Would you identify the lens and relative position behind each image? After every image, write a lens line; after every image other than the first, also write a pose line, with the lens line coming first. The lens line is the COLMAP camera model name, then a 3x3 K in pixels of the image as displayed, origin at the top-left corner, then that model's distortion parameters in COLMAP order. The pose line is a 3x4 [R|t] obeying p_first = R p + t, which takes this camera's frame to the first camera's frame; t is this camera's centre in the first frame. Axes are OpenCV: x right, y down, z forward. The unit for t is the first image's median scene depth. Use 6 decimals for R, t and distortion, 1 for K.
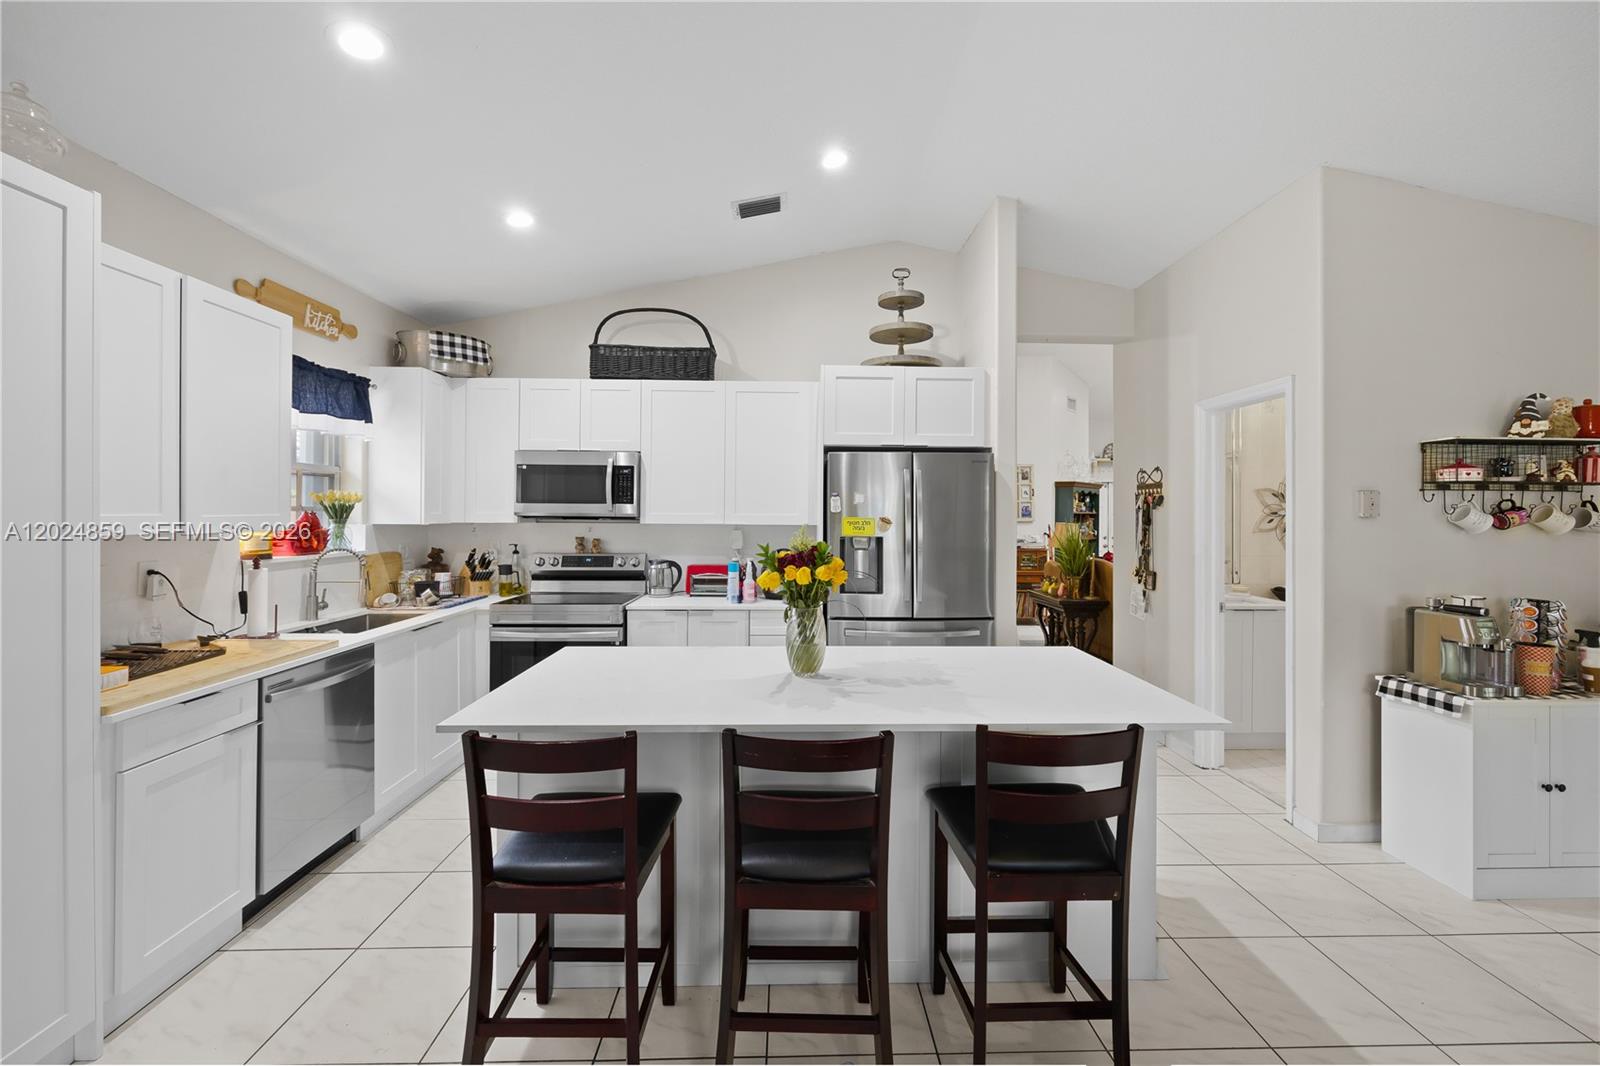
lens RADIAL K [[647.4, 0, 801.1], [0, 647.4, 511.1], [0, 0, 1]] dist [-0.002922, -0.000037]
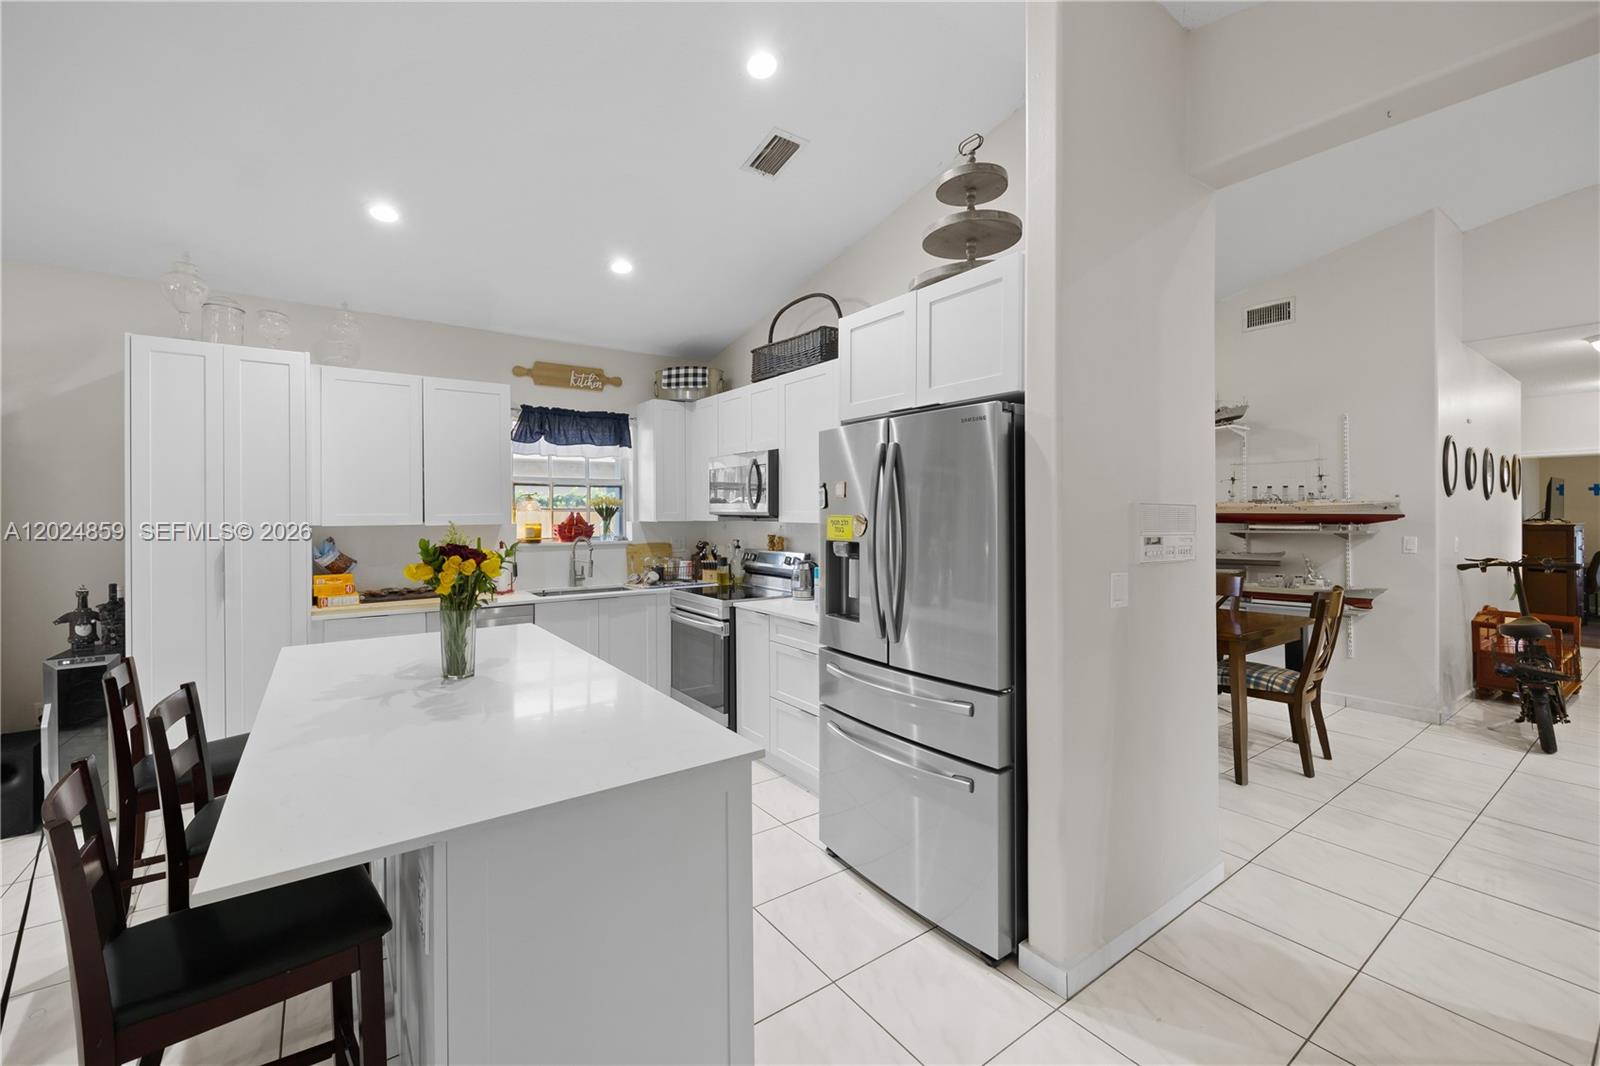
lens RADIAL K [[654.7, 0, 800.4], [0, 654.7, 511.1], [0, 0, 1]] dist [-0.002857, -0.000117]
pose [[0.557676, -0.007324, -0.830027, 0.668696], [0.007056, 0.999967, -0.004083, 0.007530], [0.830029, -0.003580, 0.557709, 0.532235]]
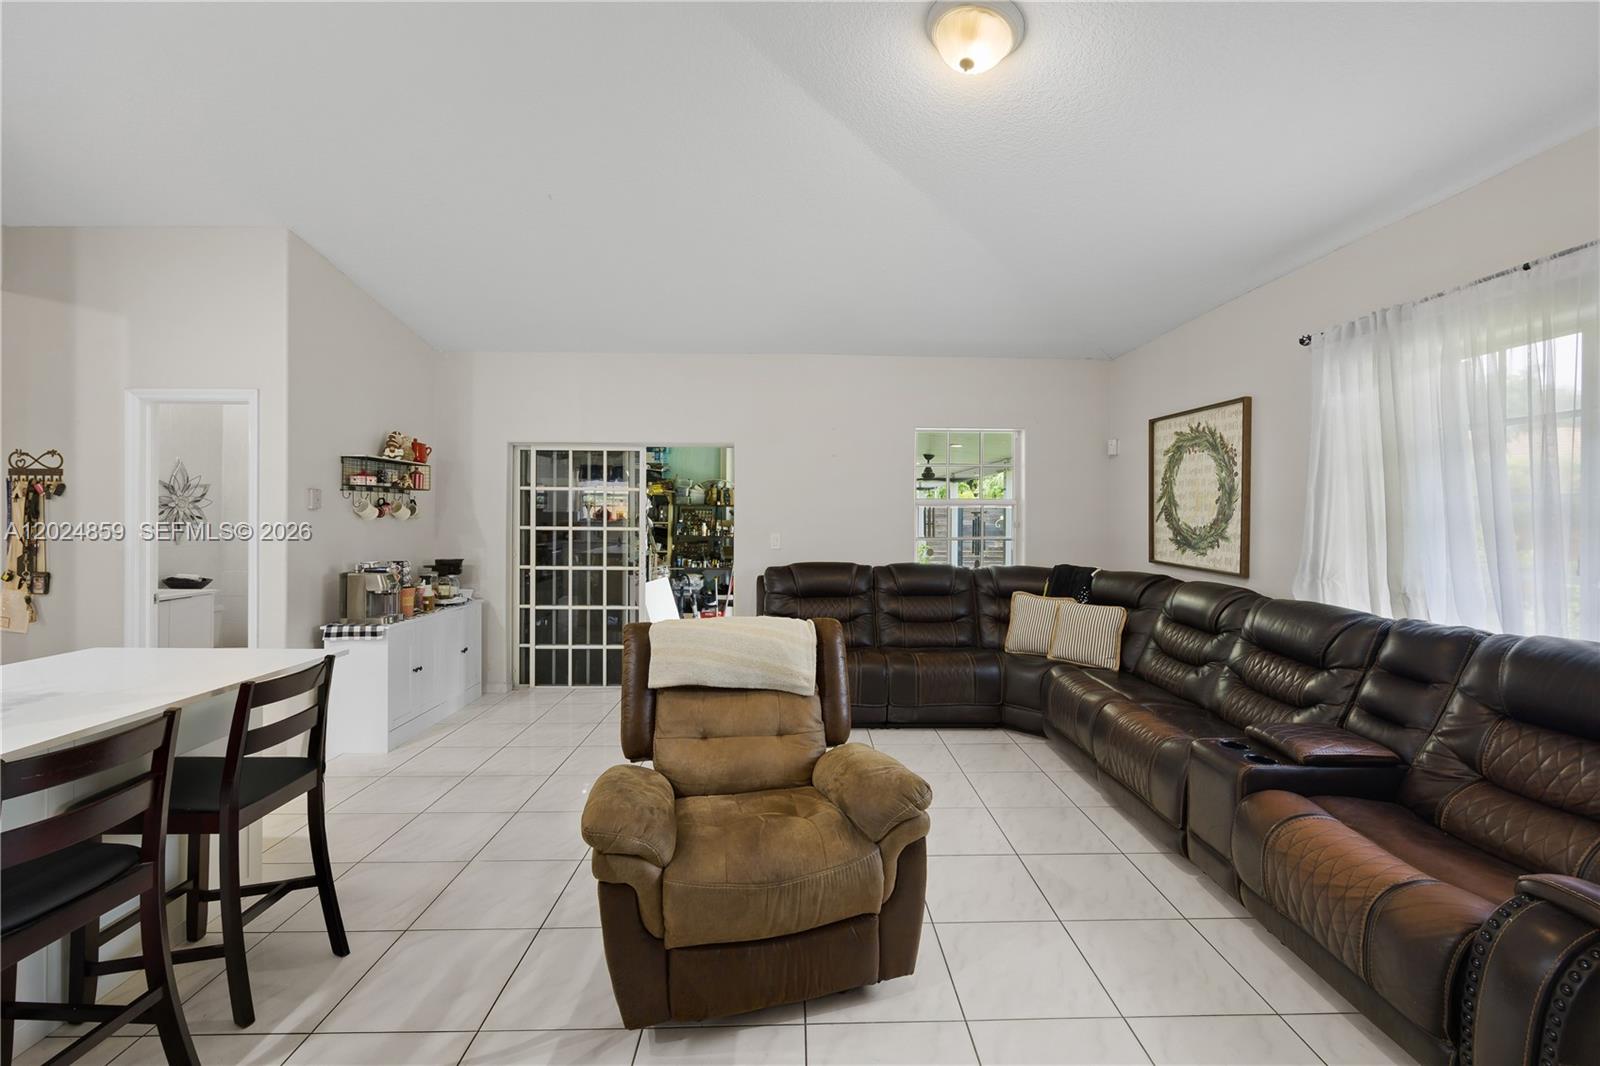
lens RADIAL K [[675.6, 0, 815.5], [0, 675.6, 513.1], [0, 0, 1]] dist [-0.004408, -0.000506]
pose [[-0.006130, -0.003696, 0.999974, -0.410688], [-0.010855, 0.999934, 0.003629, 0.001310], [-0.999922, -0.010832, -0.006170, -0.018189]]
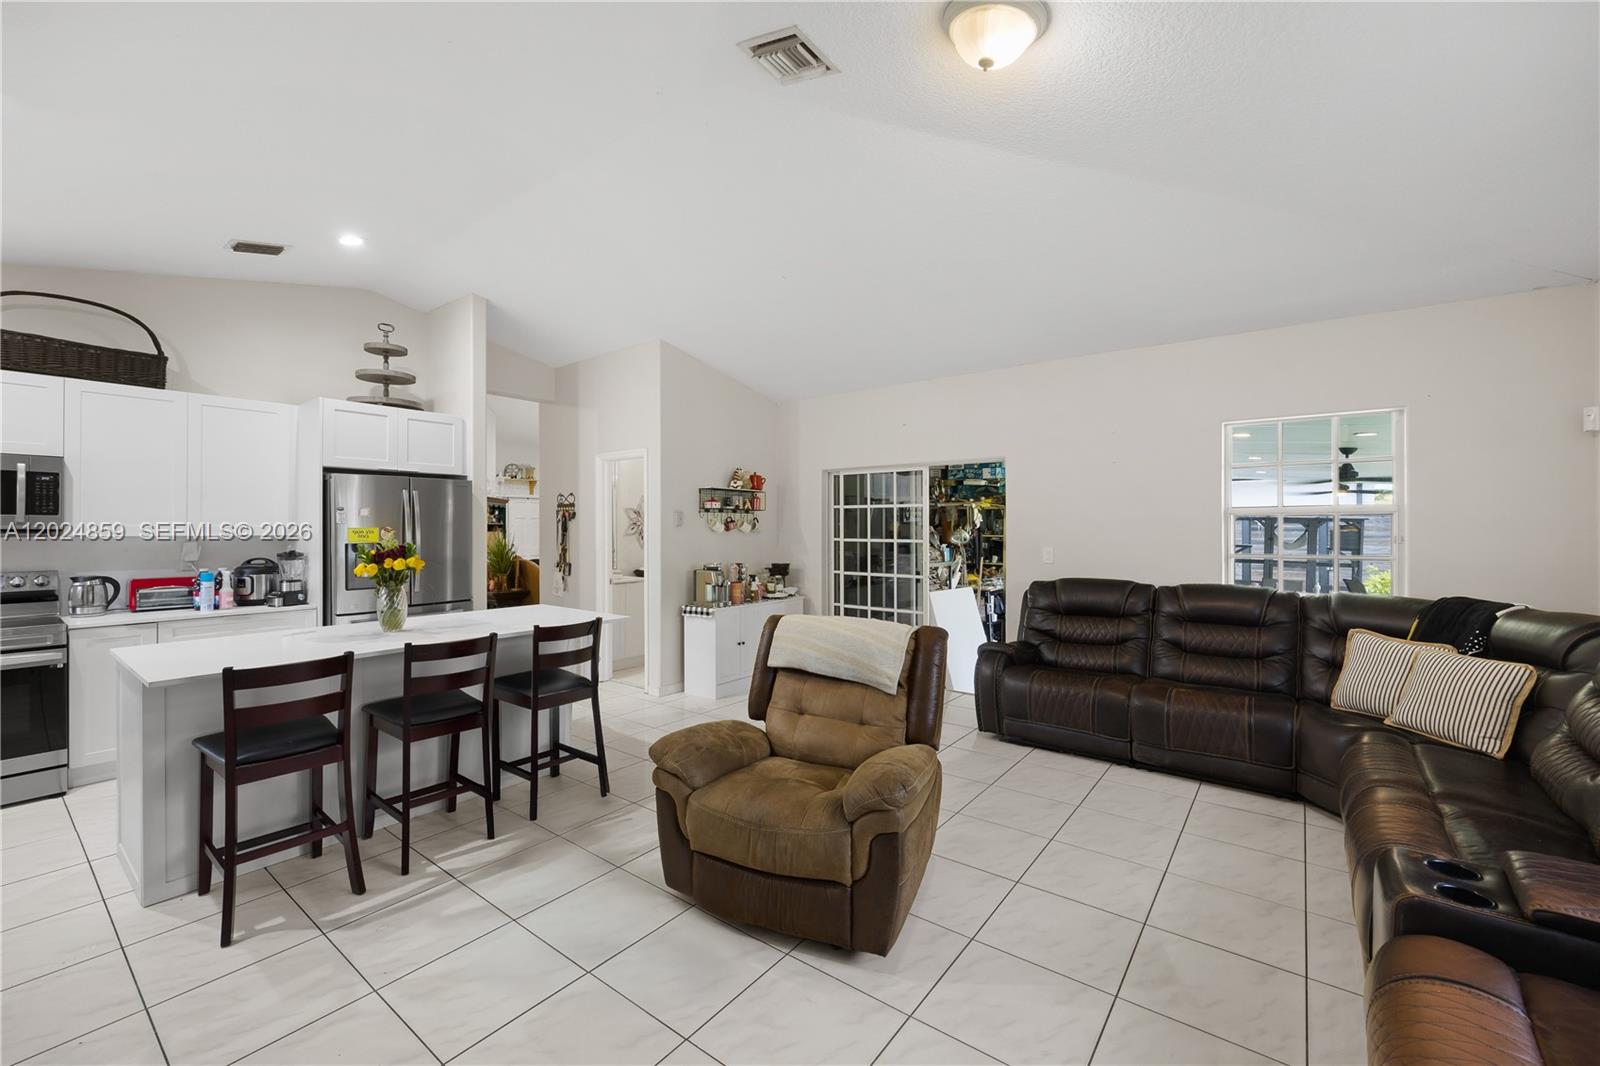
lens RADIAL K [[657.1, 0, 790.2], [0, 657.1, 527.7], [0, 0, 1]] dist [-0.000798, -0.000097]
pose [[0.634373, -0.006703, 0.772998, -0.353808], [0.000026, 0.999963, 0.008650, -0.001130], [-0.773027, -0.005467, 0.634350, -0.414650]]
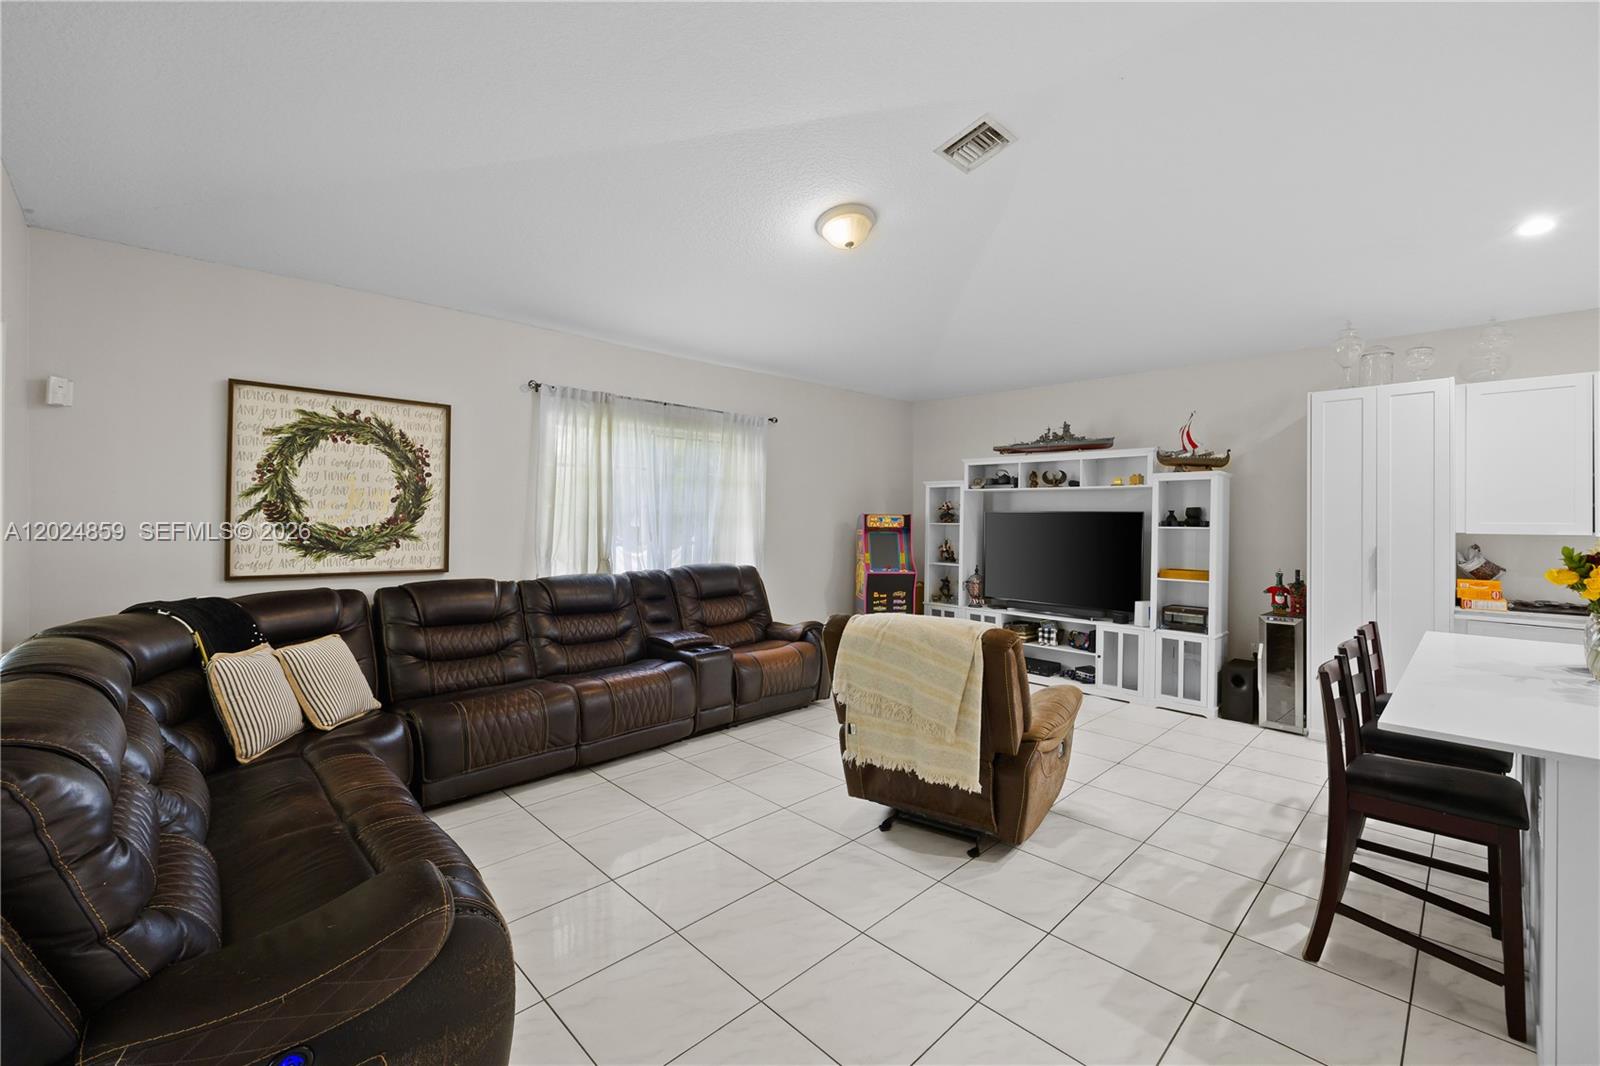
lens RADIAL K [[666.2, 0, 802.9], [0, 666.2, 517.6], [0, 0, 1]] dist [-0.000358, -0.000019]
pose [[-0.737120, -0.007443, -0.675721, 0.983512], [-0.006952, 0.999970, -0.003432, 0.006363], [0.675726, 0.002168, -0.737150, 0.552913]]
